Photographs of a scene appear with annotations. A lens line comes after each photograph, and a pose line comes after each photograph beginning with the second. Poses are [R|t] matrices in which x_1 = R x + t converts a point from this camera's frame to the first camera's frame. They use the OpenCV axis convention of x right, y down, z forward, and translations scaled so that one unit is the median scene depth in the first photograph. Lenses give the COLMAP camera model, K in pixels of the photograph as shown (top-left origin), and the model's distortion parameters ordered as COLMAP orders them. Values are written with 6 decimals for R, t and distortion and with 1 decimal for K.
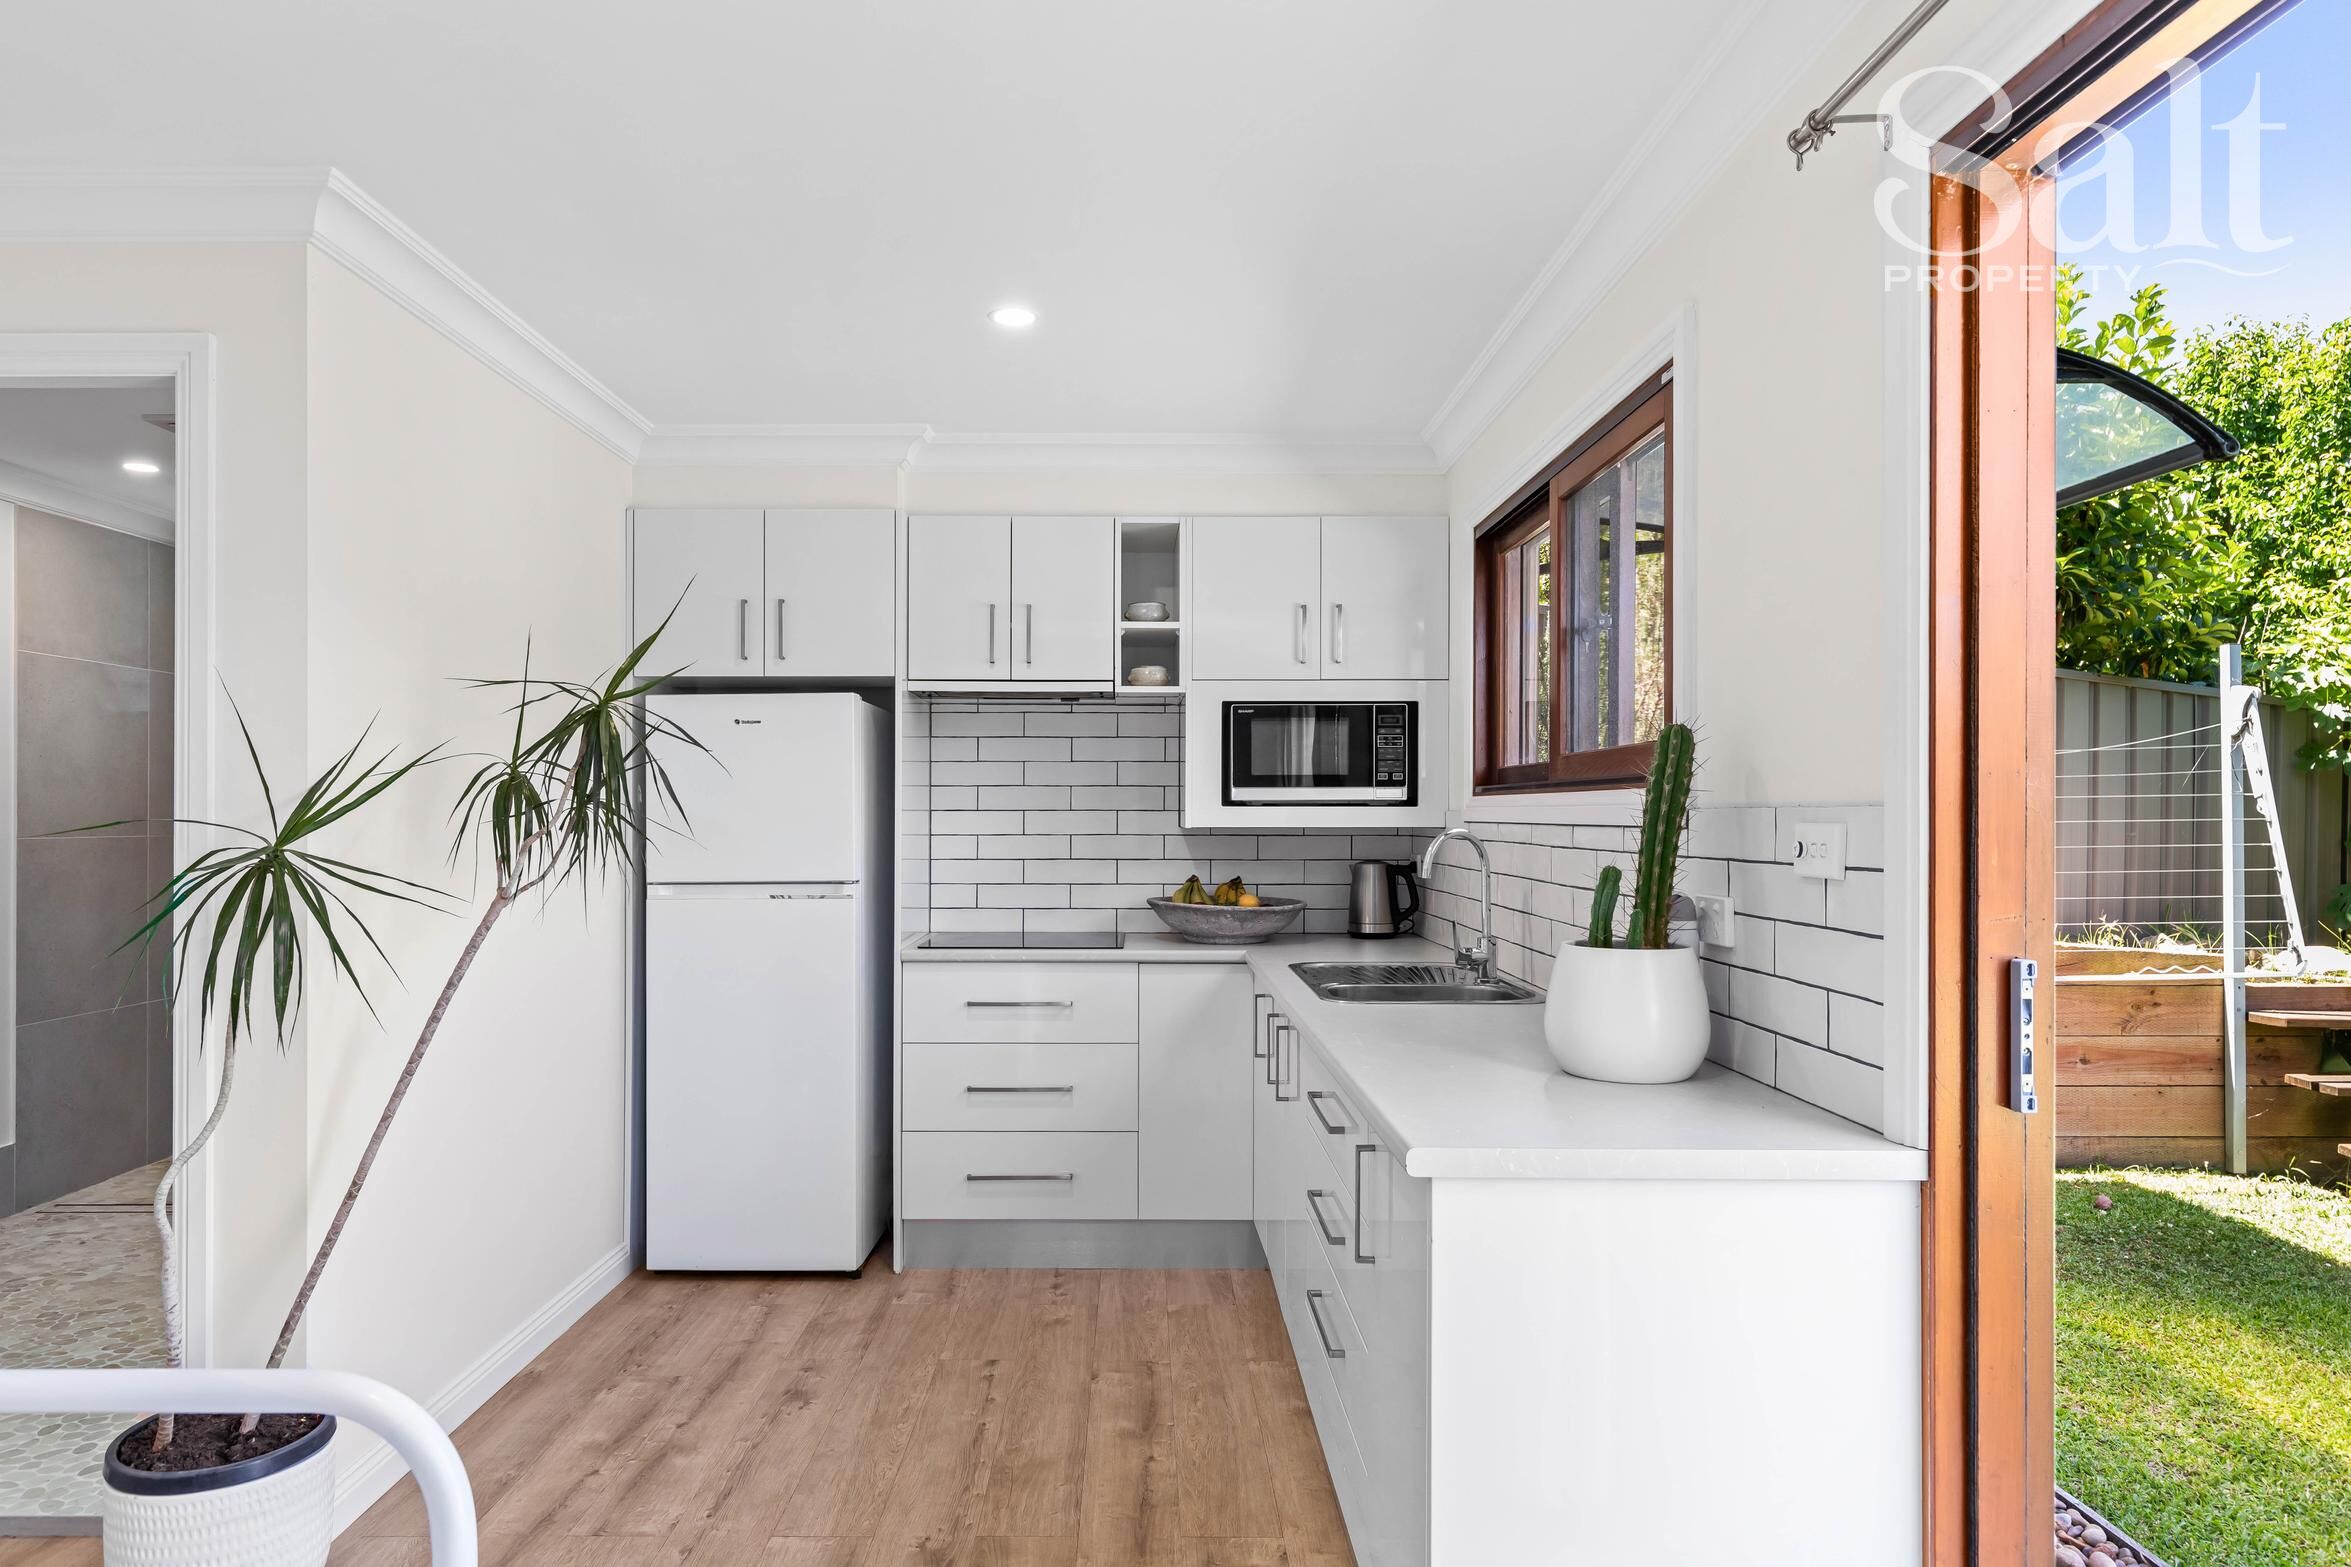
lens RADIAL K [[1398.3, 0, 1127.1], [0, 1398.3, 807.0], [0, 0, 1]] dist [0.001355, 0.001914]
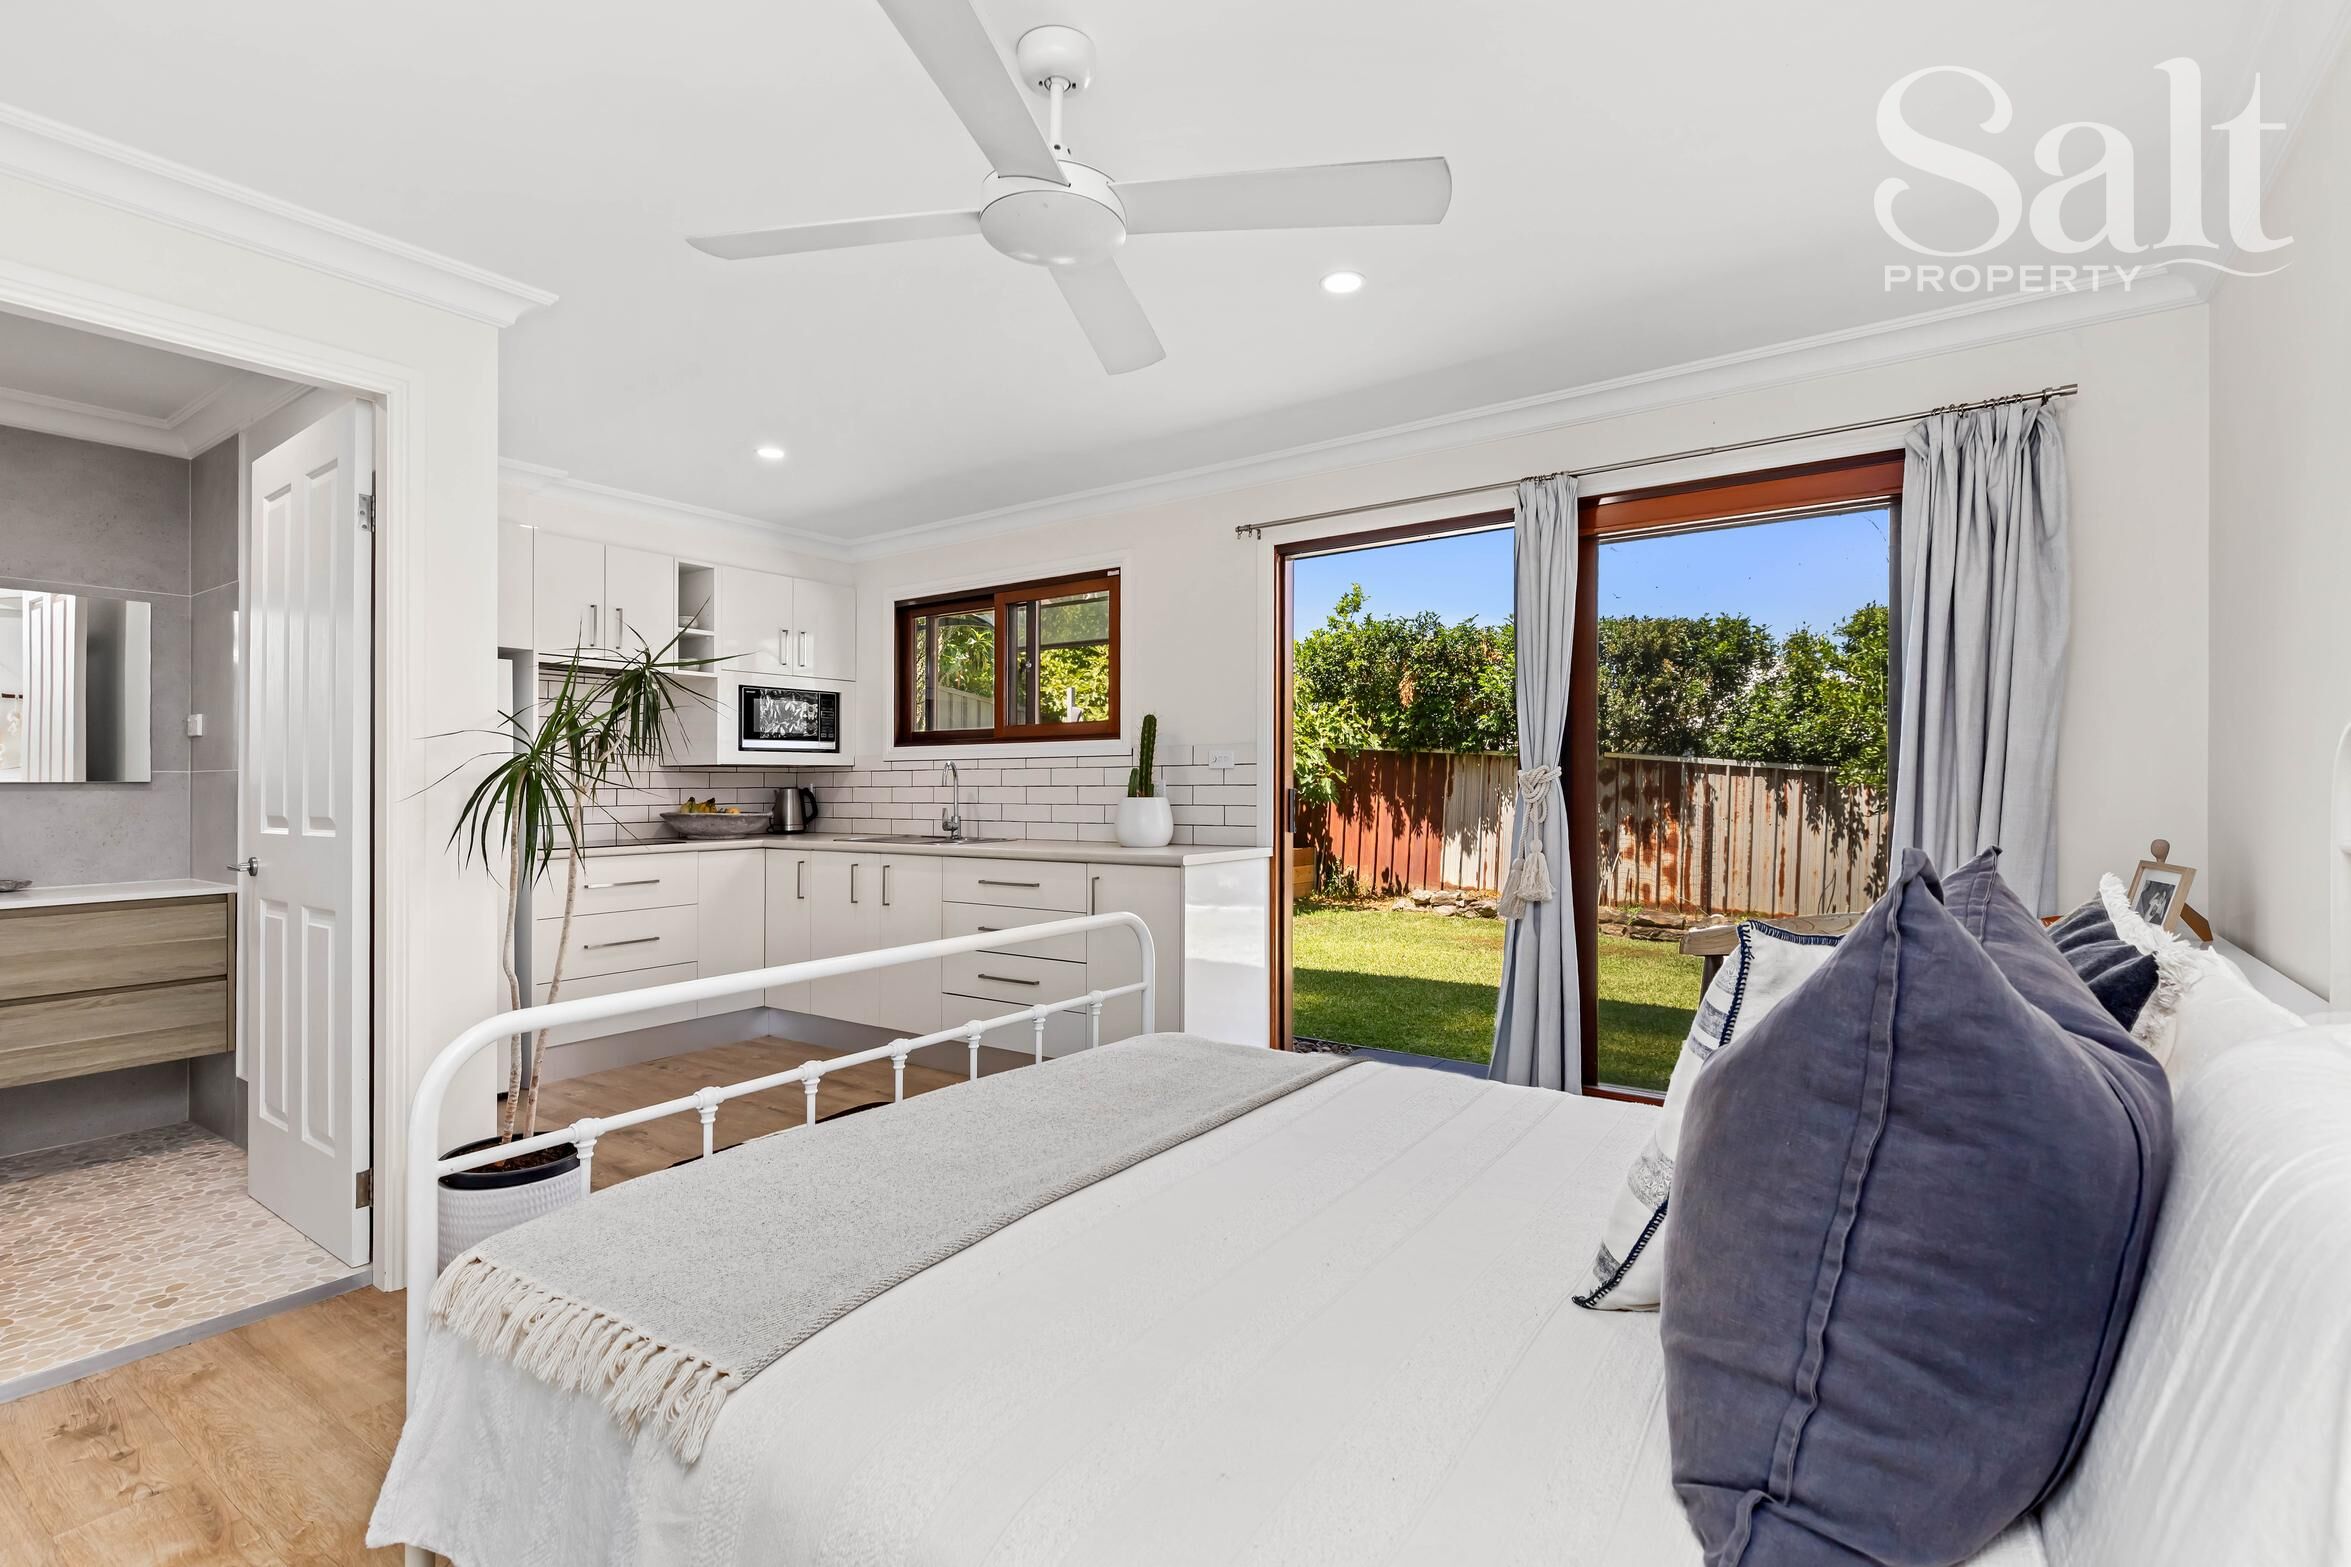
lens RADIAL K [[1071.0, 0, 1183.2], [0, 1071.0, 789.0], [0, 0, 1]] dist [0.000126, -0.000372]
pose [[0.576500, -0.009081, 0.817047, -0.631091], [0.003401, 0.999956, 0.008714, 0.033585], [-0.817090, -0.002245, 0.576505, -0.112490]]
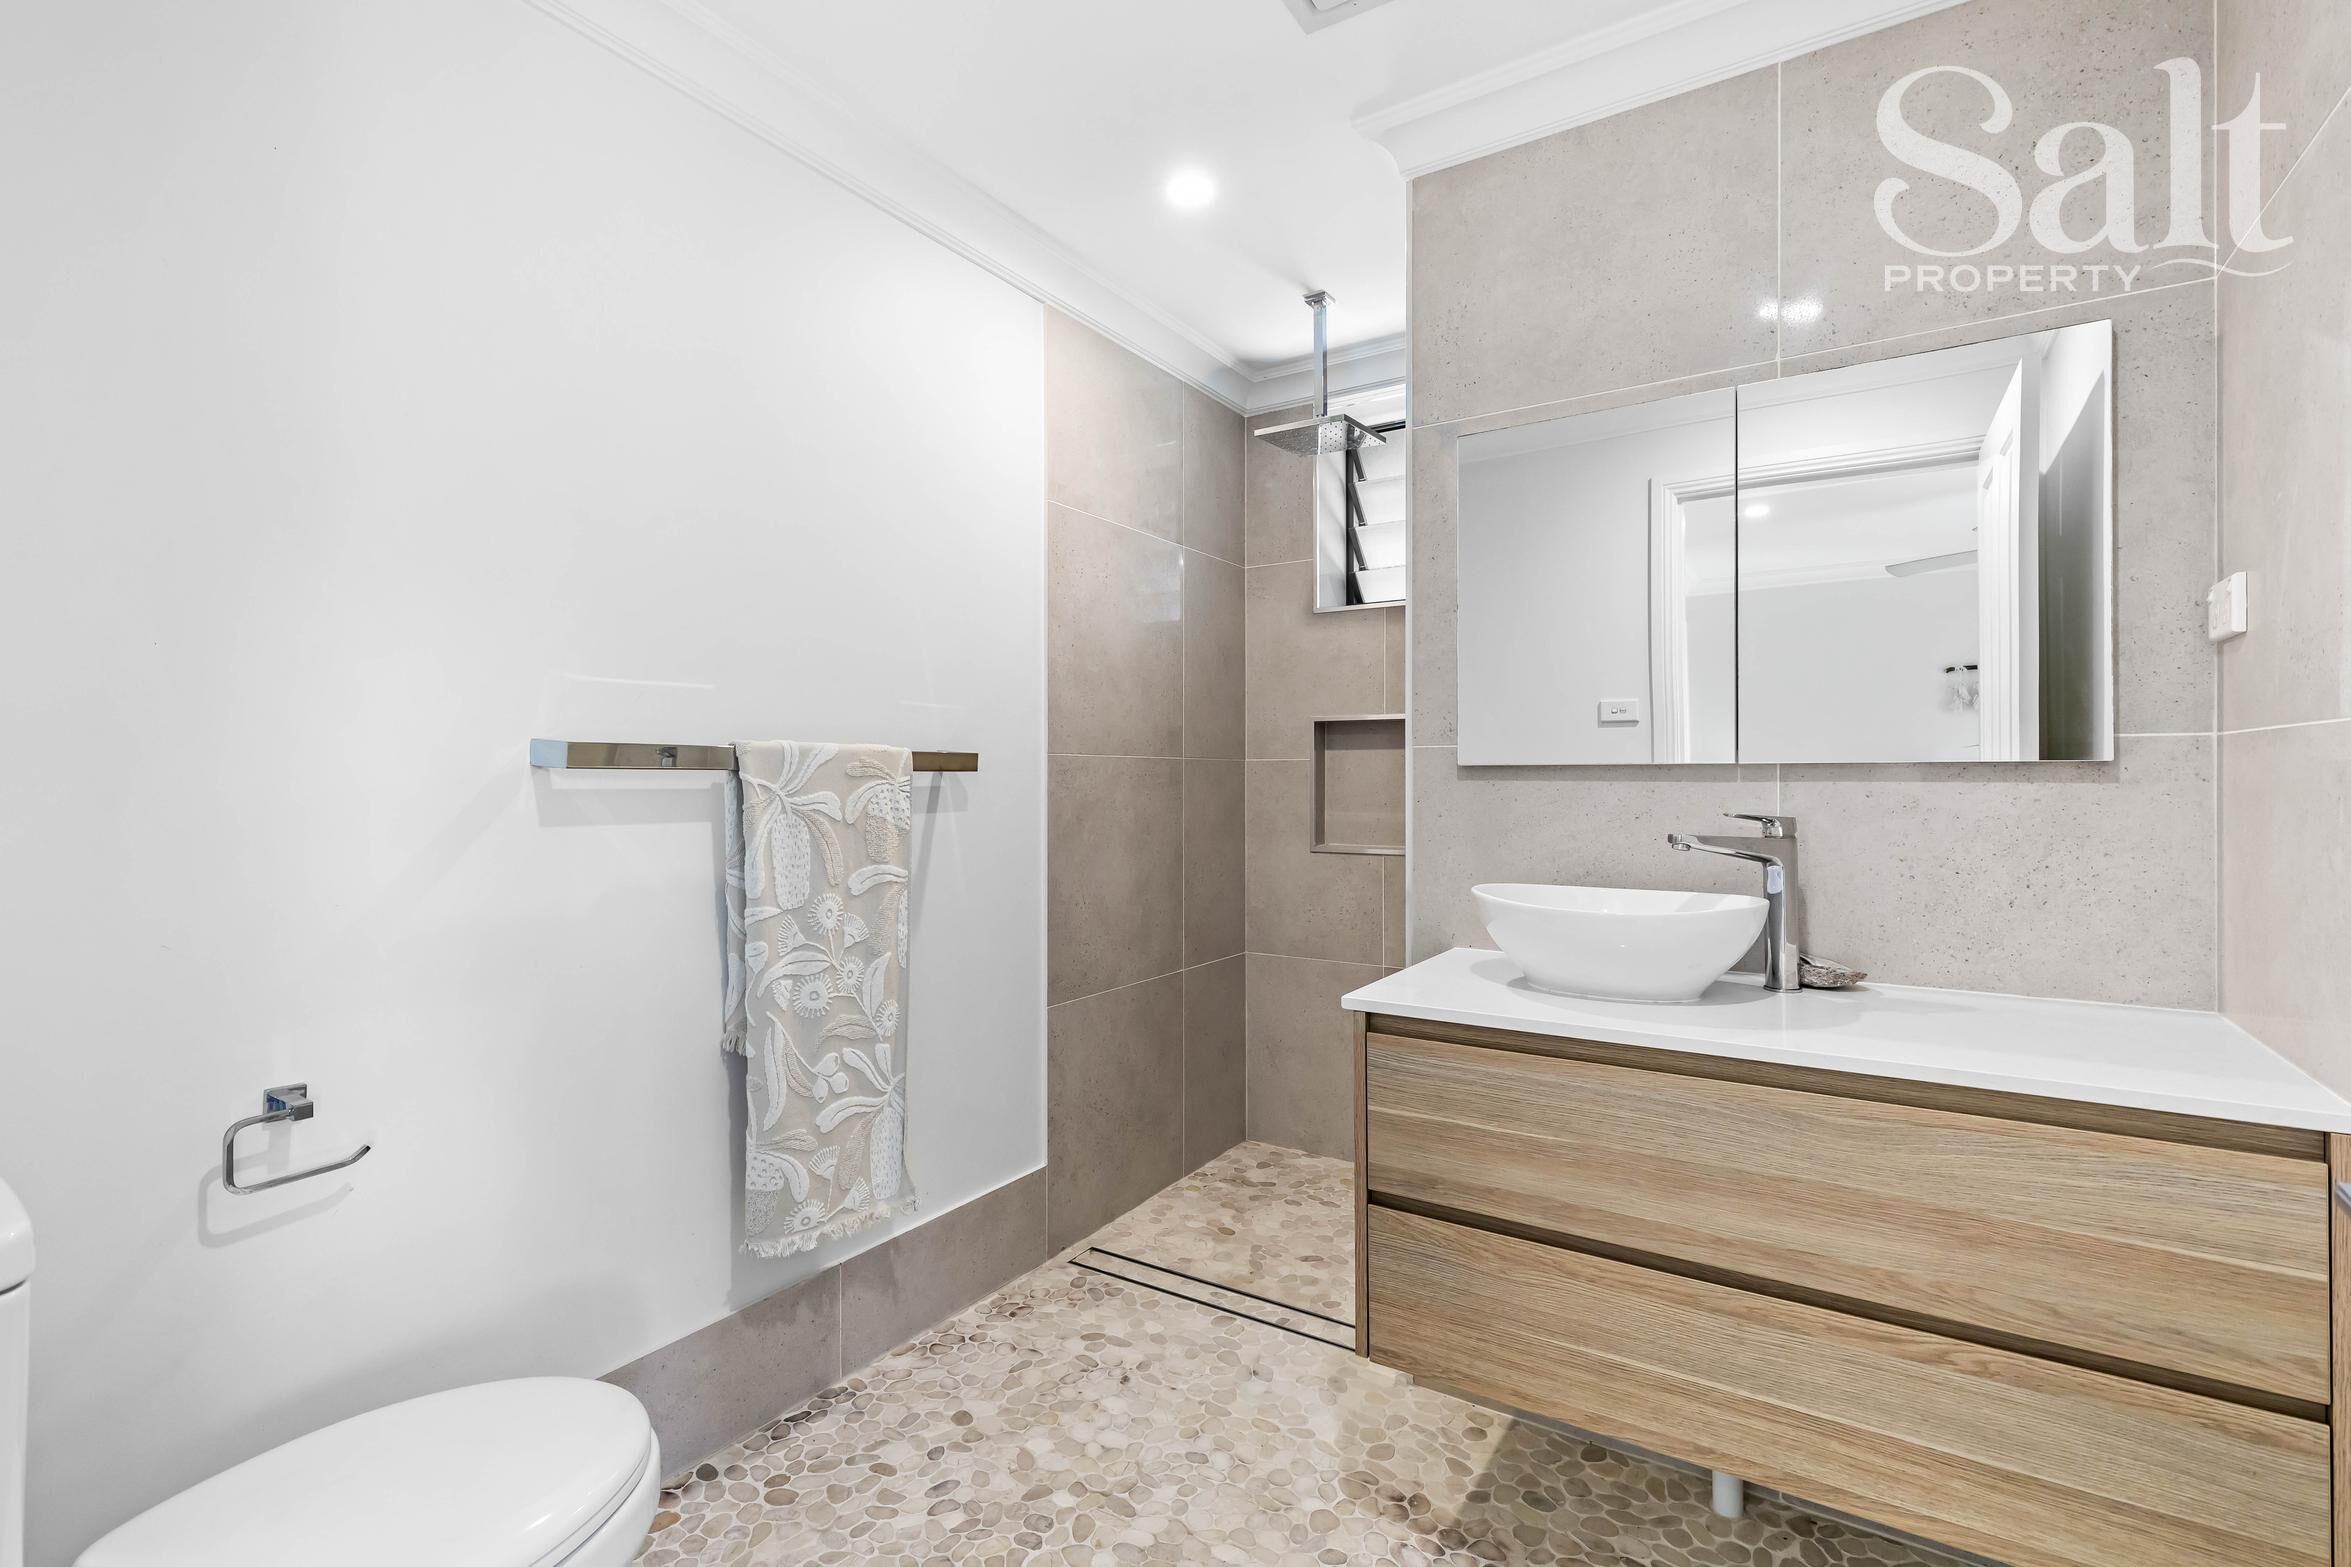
lens RADIAL K [[1071.0, 0, 1182.1], [0, 1071.0, 771.7], [0, 0, 1]] dist [0.000126, -0.000372]
pose [[0.843434, -0.005221, -0.537208, -0.471795], [0.003385, 0.999985, -0.004403, 0.038899], [0.537222, 0.001895, 0.843438, 0.617197]]
